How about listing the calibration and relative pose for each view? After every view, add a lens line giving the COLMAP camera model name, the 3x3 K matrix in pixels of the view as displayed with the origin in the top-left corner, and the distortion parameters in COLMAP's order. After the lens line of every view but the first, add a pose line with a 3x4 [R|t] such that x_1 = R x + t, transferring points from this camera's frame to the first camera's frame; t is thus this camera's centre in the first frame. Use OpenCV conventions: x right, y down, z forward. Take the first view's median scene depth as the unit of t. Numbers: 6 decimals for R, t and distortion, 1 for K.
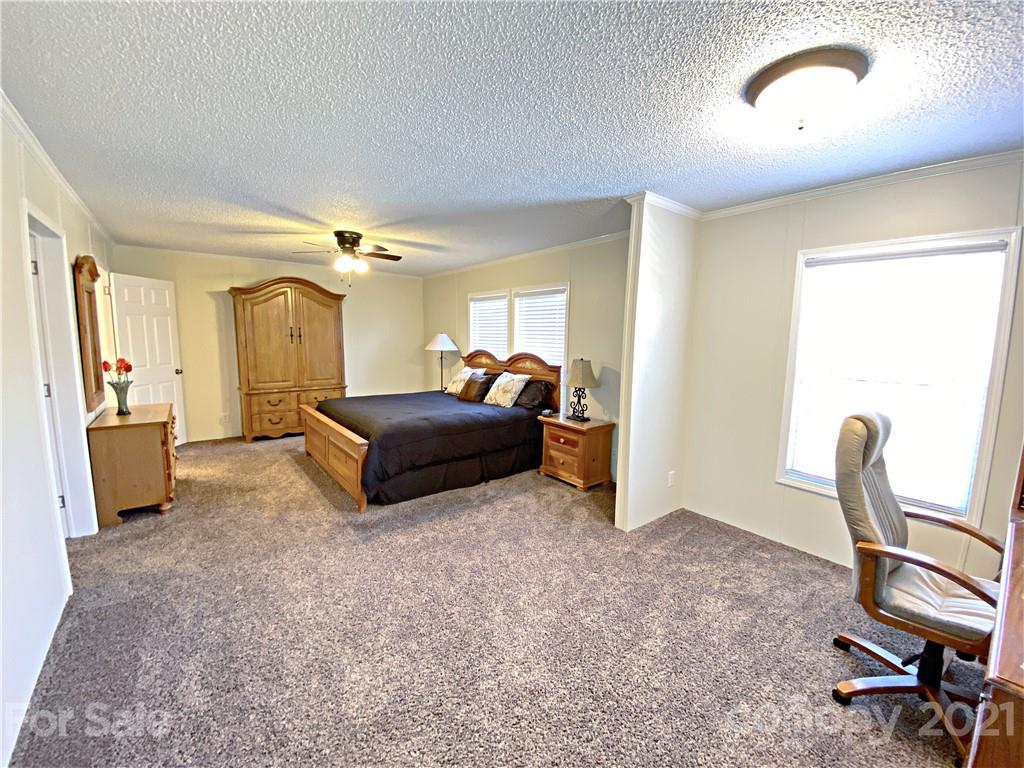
lens RADIAL K [[412.5, 0, 510.0], [0, 412.5, 383.8], [0, 0, 1]] dist [0.008402, -0.015230]
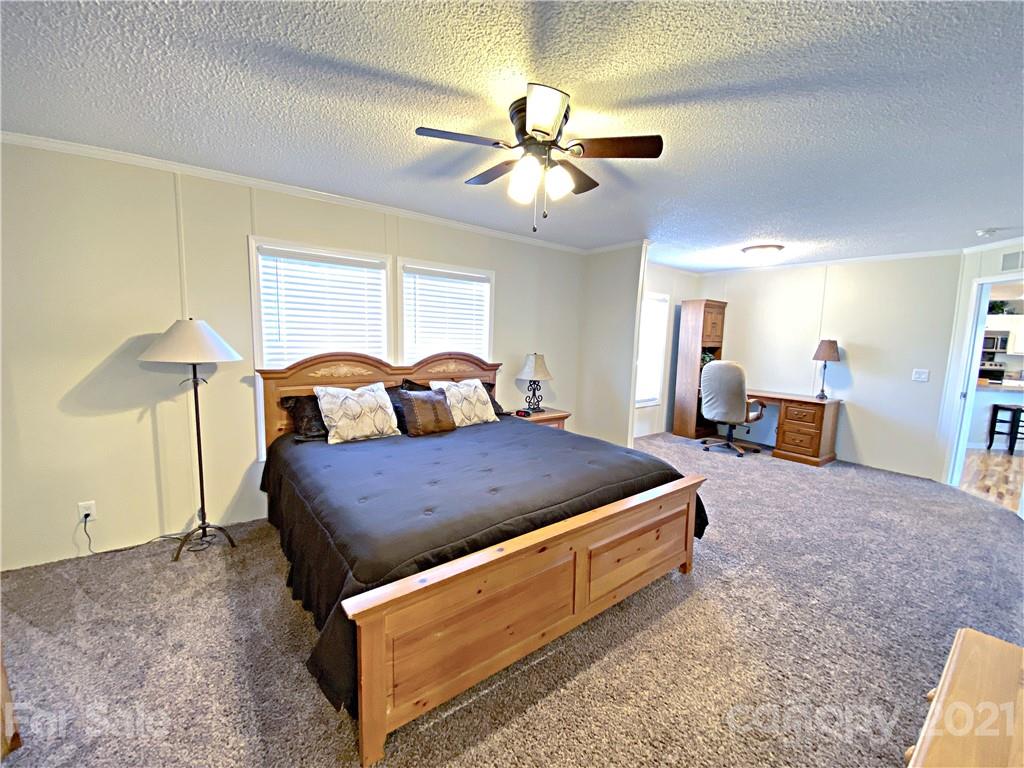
lens RADIAL K [[412.5, 0, 512.5], [0, 412.5, 382.4], [0, 0, 1]] dist [0.008402, -0.015230]
pose [[0.018644, -0.135485, 0.990604, -0.830622], [0.091799, 0.986823, 0.133240, -0.125982], [-0.995603, 0.088452, 0.030836, 0.981192]]
